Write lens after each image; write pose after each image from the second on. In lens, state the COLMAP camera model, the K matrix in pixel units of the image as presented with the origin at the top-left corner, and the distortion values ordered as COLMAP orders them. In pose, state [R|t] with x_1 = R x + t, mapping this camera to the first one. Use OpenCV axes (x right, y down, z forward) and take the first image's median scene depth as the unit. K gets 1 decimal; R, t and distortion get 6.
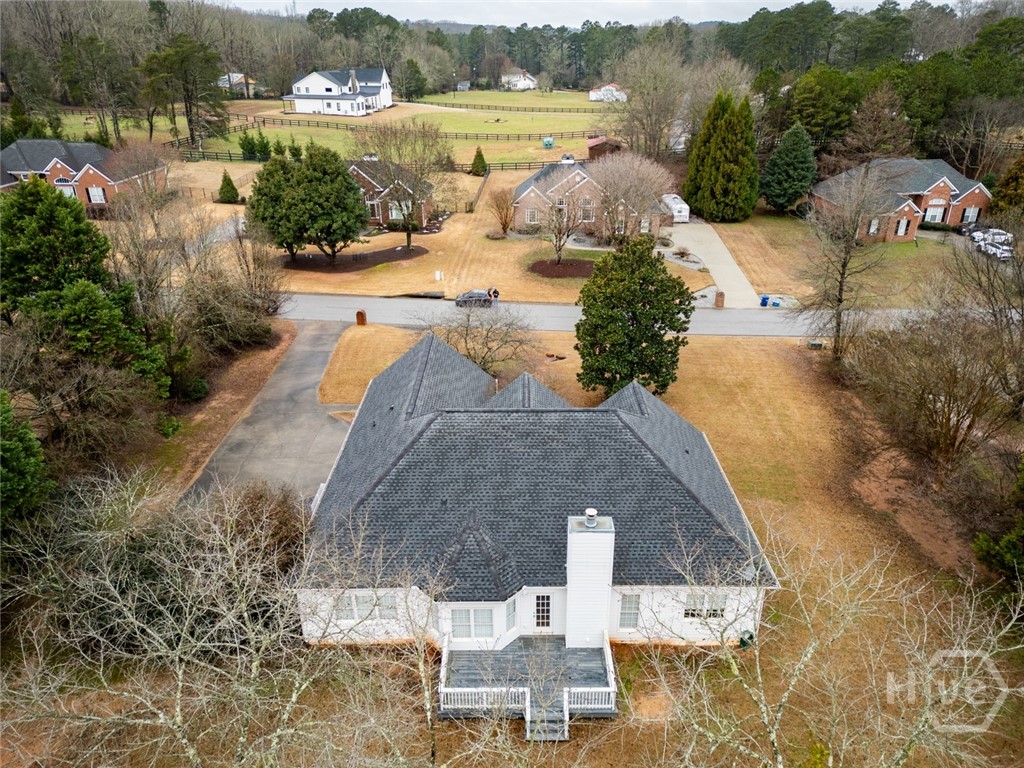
lens RADIAL K [[712.2, 0, 515.3], [0, 712.2, 381.5], [0, 0, 1]] dist [0.085687, -0.082054]
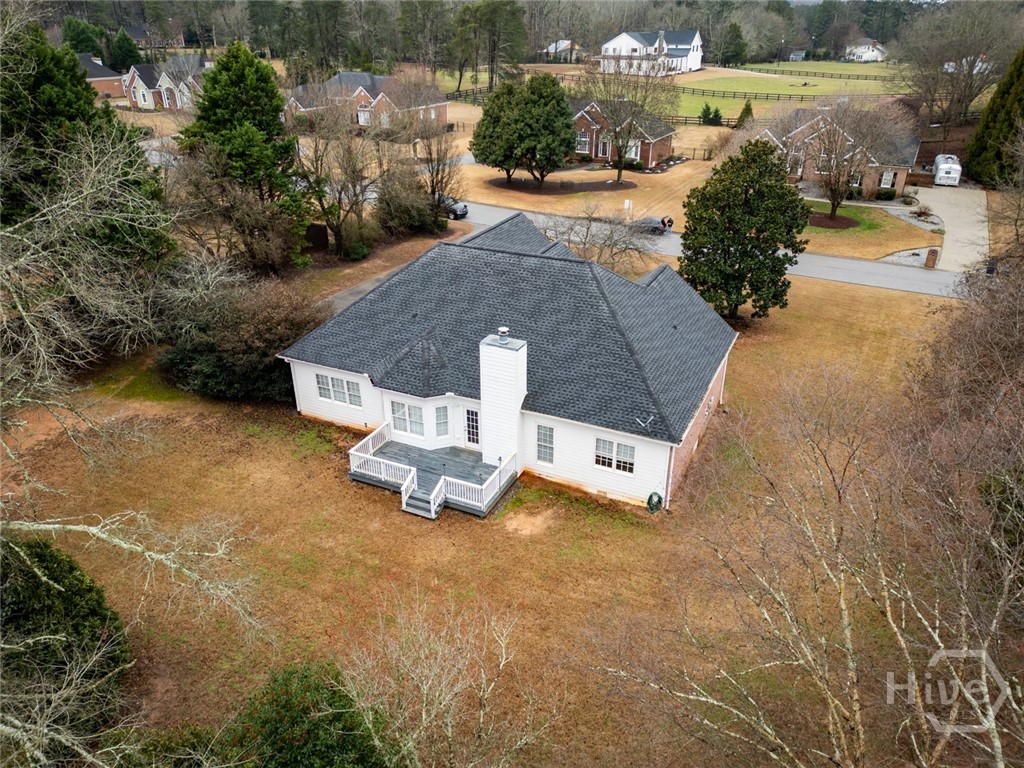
lens RADIAL K [[712.2, 0, 515.3], [0, 712.2, 381.5], [0, 0, 1]] dist [0.085687, -0.082054]
pose [[0.903292, 0.193373, -0.382977, 0.189631], [-0.185066, 0.980965, 0.058811, 0.067645], [0.387059, 0.017753, 0.921884, 0.011867]]
